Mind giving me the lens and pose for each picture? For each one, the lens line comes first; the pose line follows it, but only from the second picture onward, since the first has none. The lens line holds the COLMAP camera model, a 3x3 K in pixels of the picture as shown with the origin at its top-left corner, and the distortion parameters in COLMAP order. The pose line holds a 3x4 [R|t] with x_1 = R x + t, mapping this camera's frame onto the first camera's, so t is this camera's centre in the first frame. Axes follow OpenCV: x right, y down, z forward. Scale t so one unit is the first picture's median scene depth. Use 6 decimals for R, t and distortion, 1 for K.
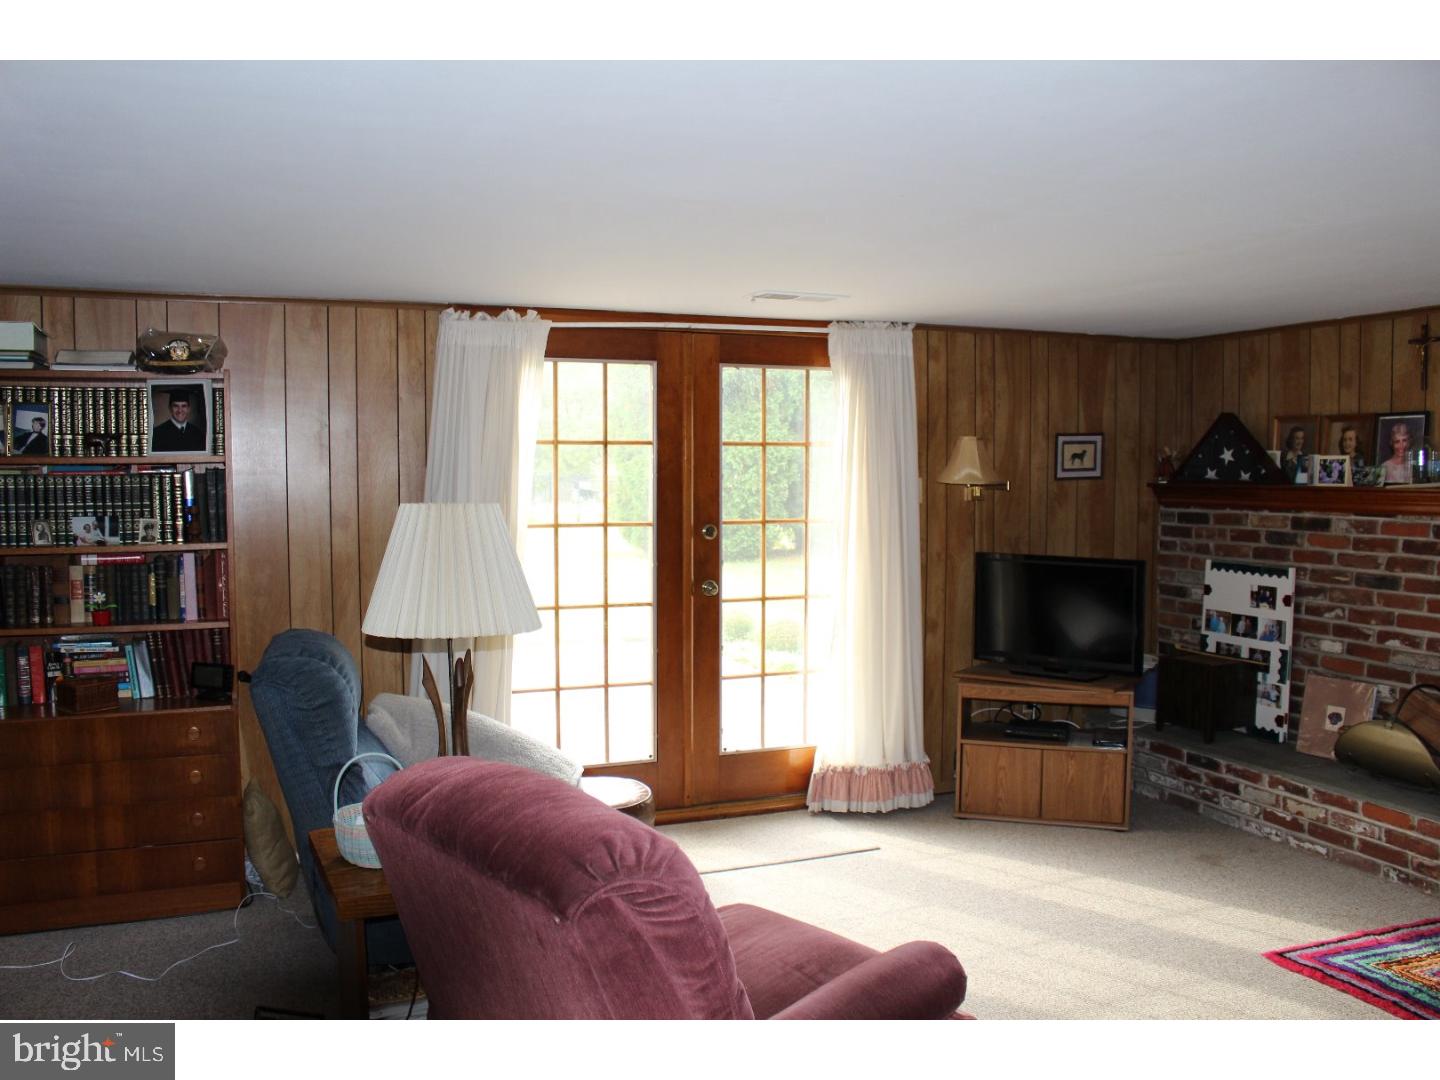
lens RADIAL K [[1205.2, 0, 723.2], [0, 1205.2, 540.4], [0, 0, 1]] dist [-0.131082, 0.094023]
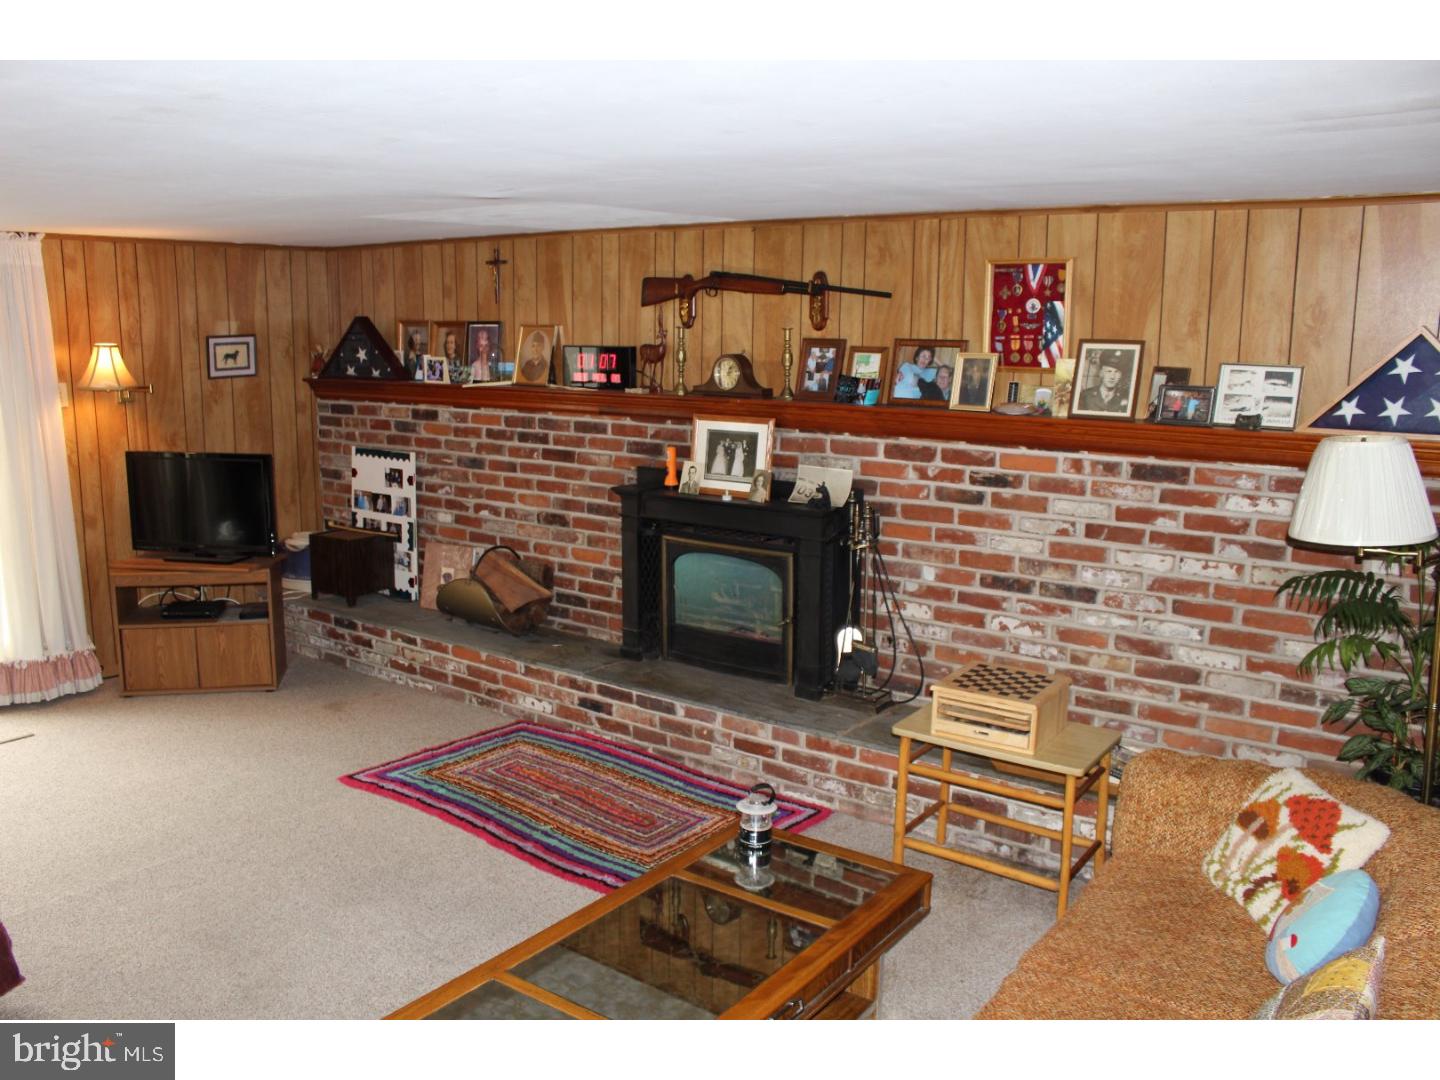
lens RADIAL K [[1205.2, 0, 708.8], [0, 1205.2, 542.7], [0, 0, 1]] dist [-0.131082, 0.094023]
pose [[0.860889, -0.082294, 0.502093, 0.133038], [0.022171, 0.991963, 0.124571, -0.029388], [-0.508309, -0.096110, 0.855795, -0.179729]]
